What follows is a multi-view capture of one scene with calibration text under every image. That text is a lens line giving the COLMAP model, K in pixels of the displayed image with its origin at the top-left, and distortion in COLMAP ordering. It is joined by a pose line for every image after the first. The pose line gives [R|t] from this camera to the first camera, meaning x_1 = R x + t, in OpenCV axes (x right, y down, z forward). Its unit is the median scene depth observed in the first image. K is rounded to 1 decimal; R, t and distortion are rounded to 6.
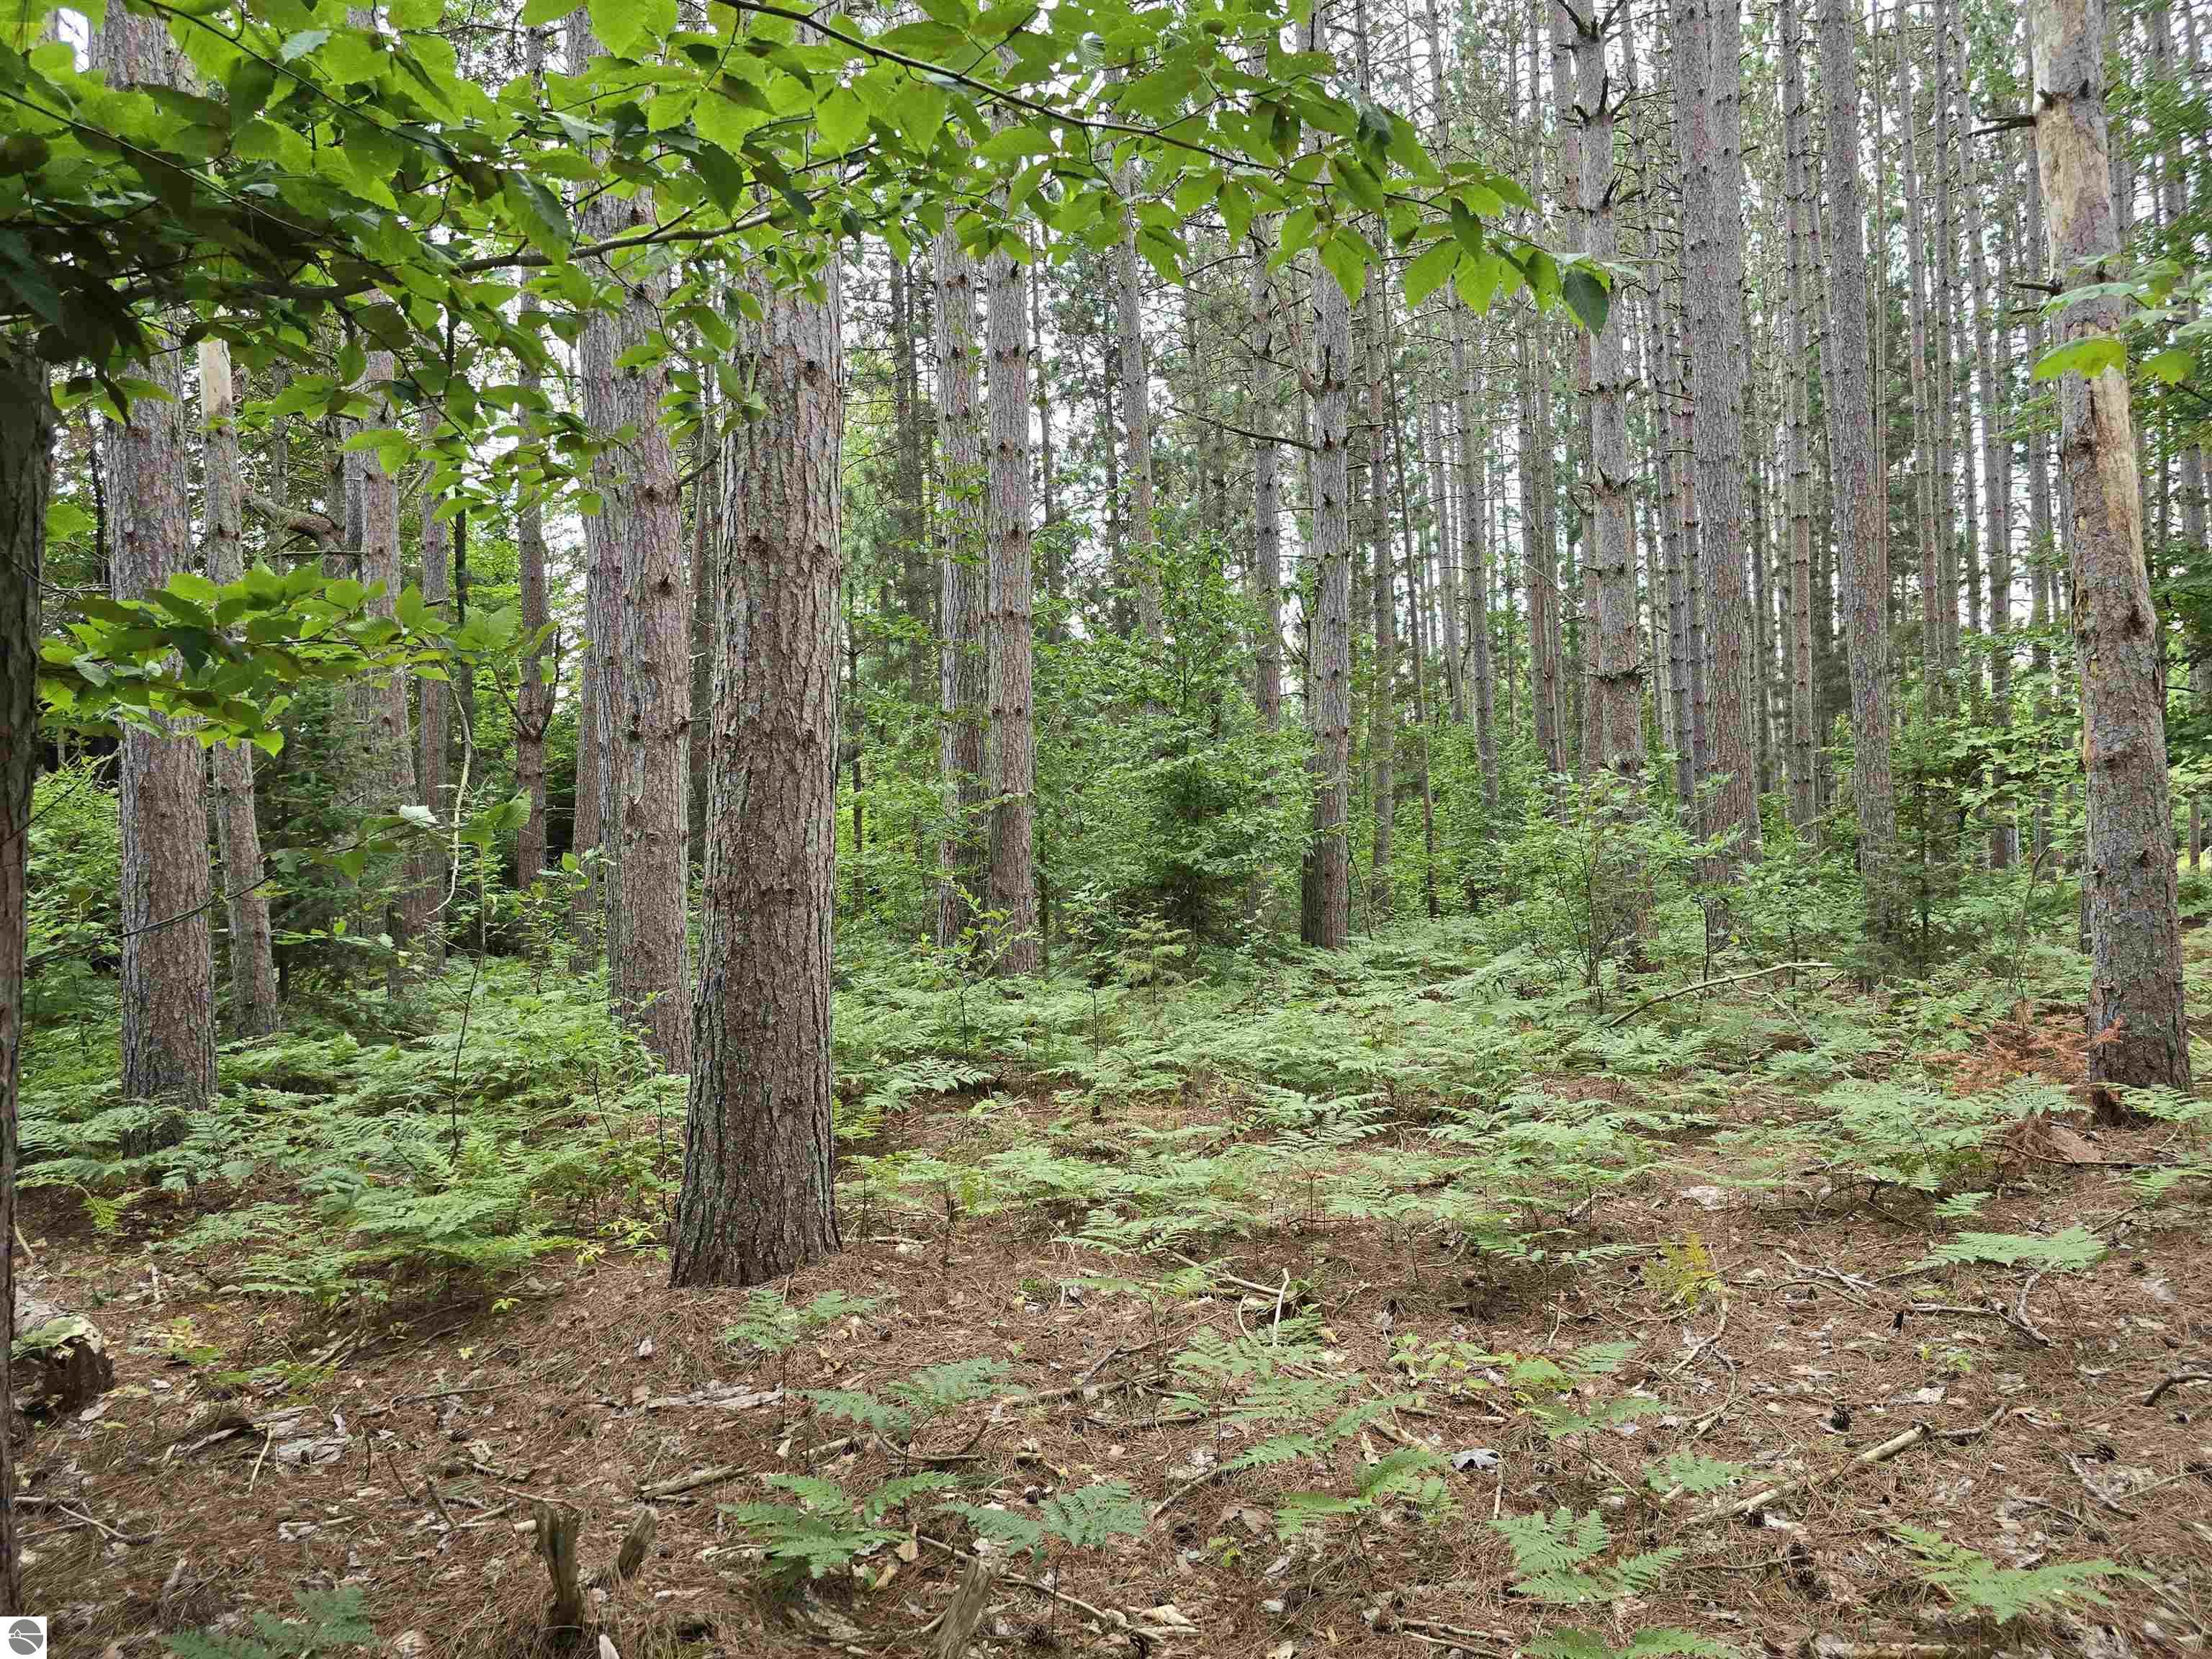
lens RADIAL K [[1500.8, 0, 1101.6], [0, 1500.8, 826.7], [0, 0, 1]] dist [0.050579, -0.031029]
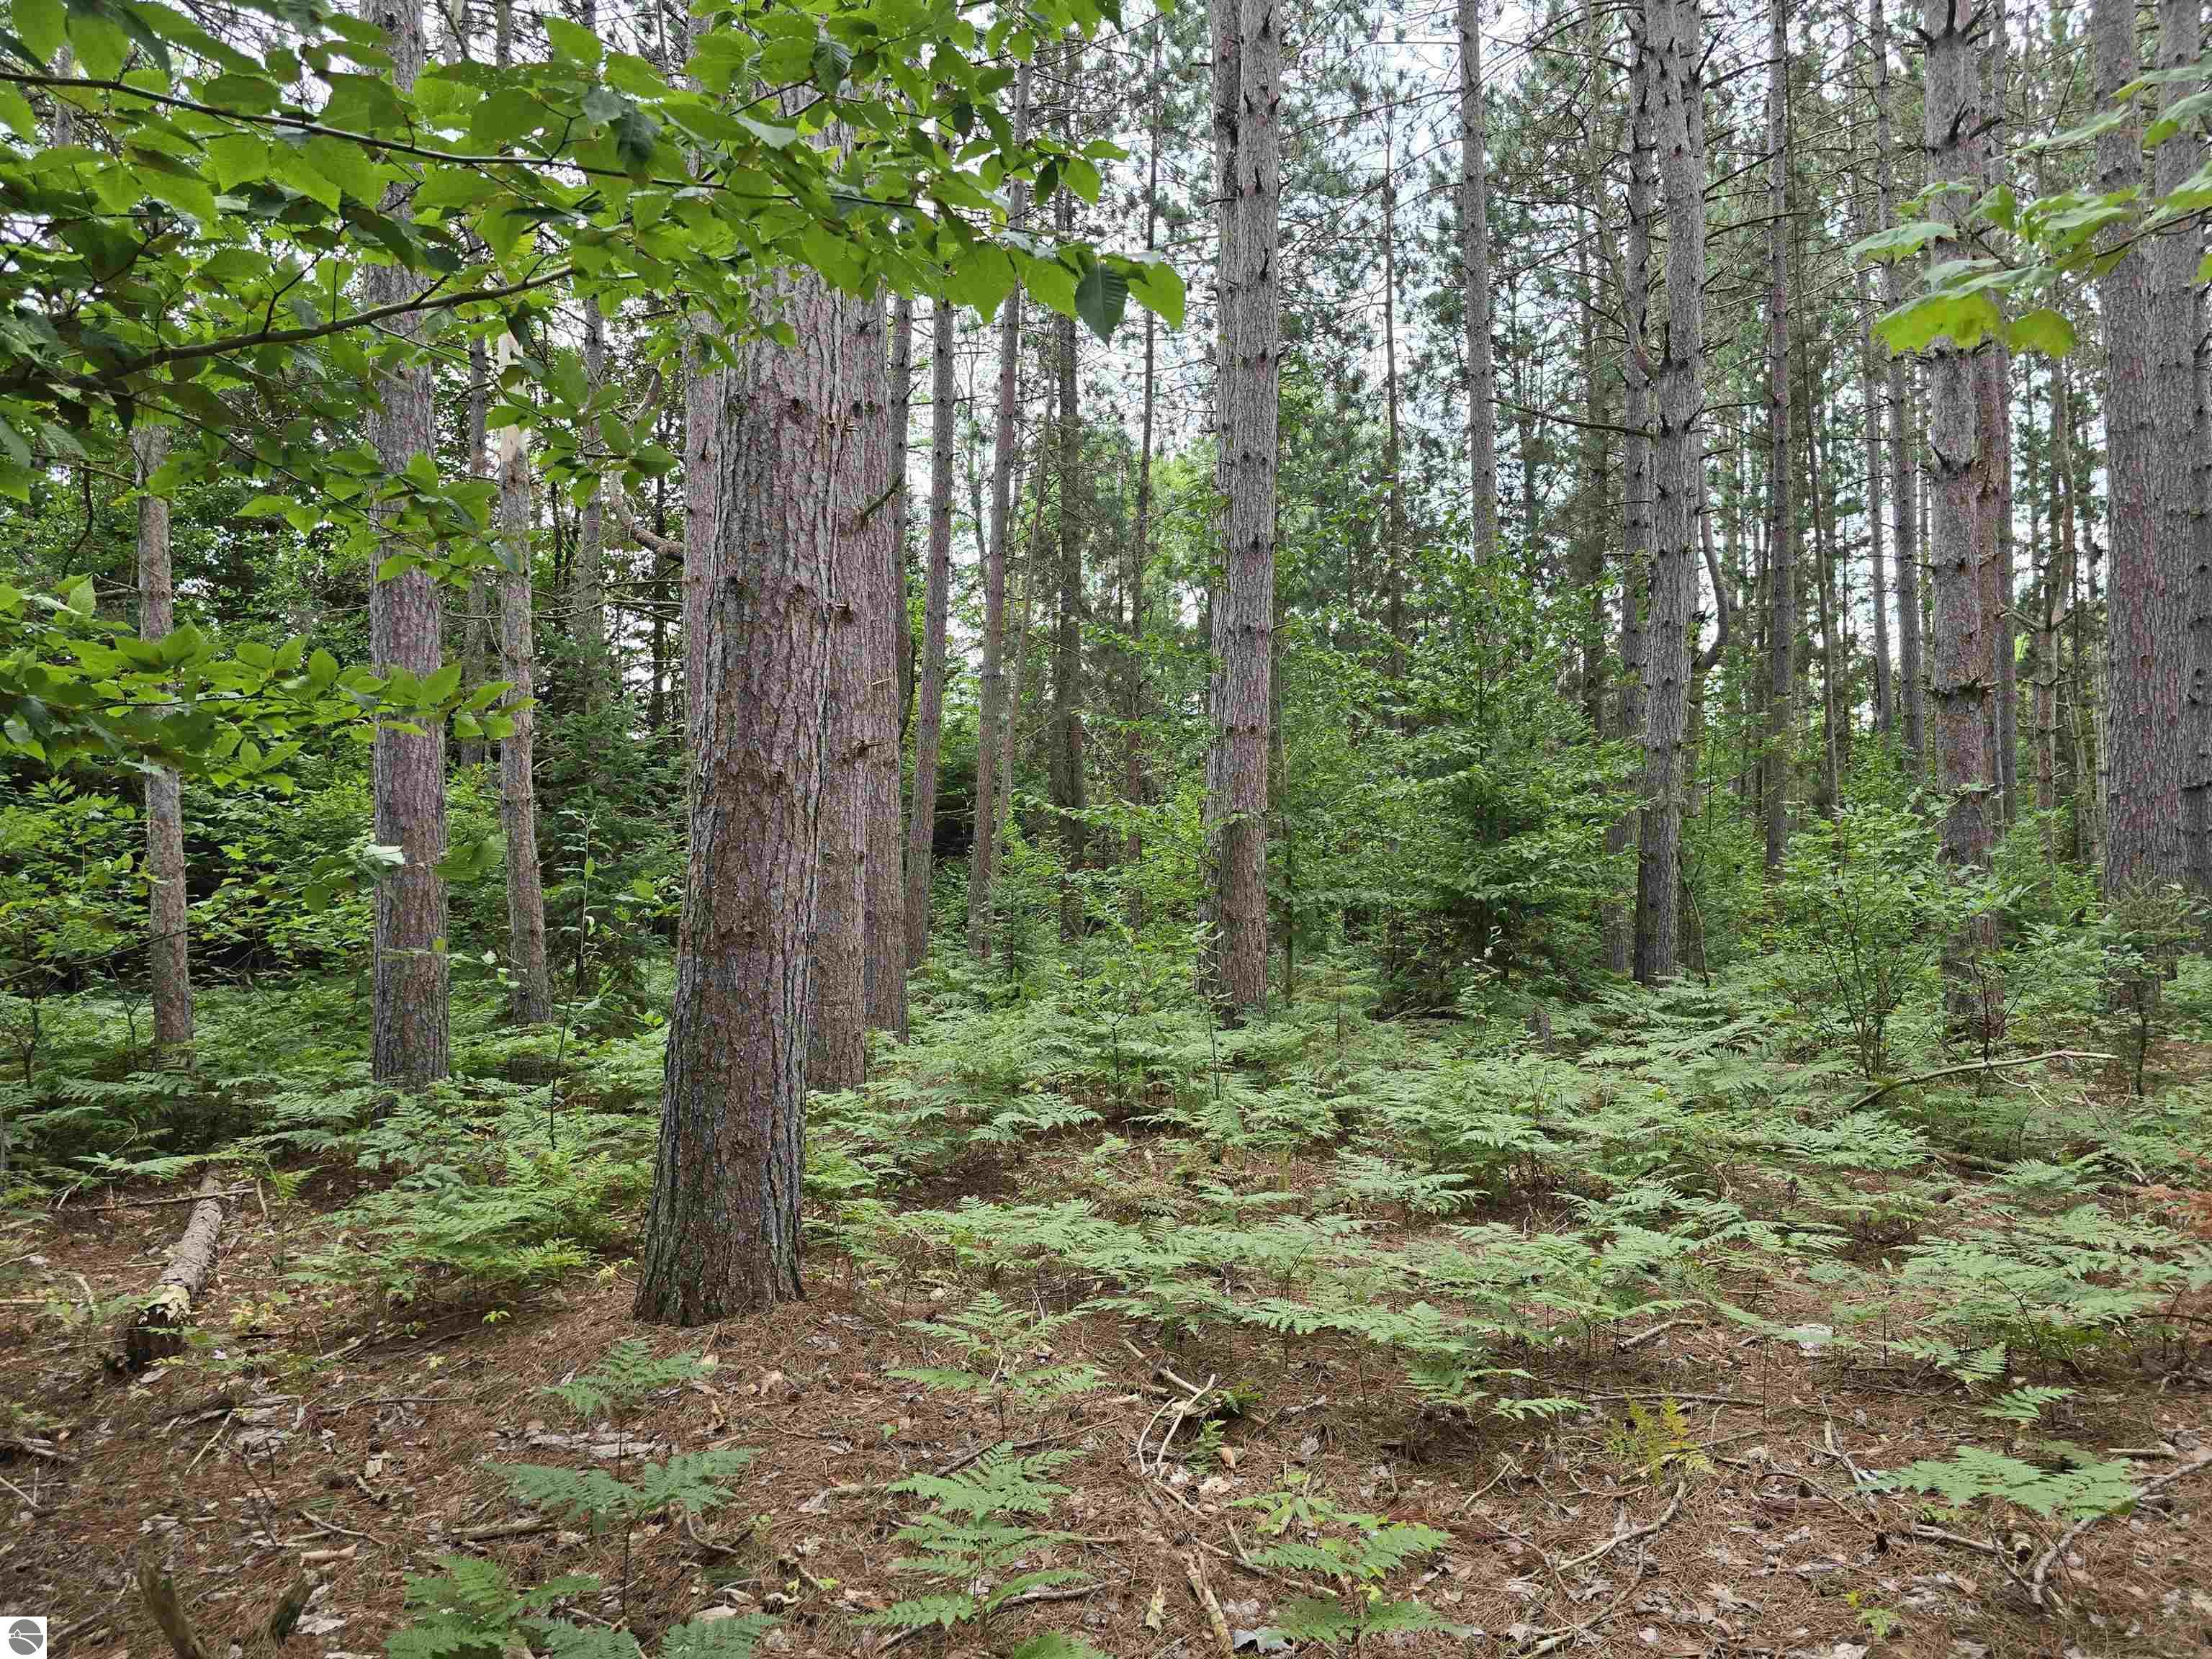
lens RADIAL K [[1505.0, 0, 1106.0], [0, 1505.0, 829.5], [0, 0, 1]] dist [0.045993, -0.031821]
pose [[0.961365, 0.023108, -0.274305, 0.285457], [-0.022606, 0.999732, 0.004991, -0.035858], [0.274347, 0.001402, 0.961630, 0.101691]]
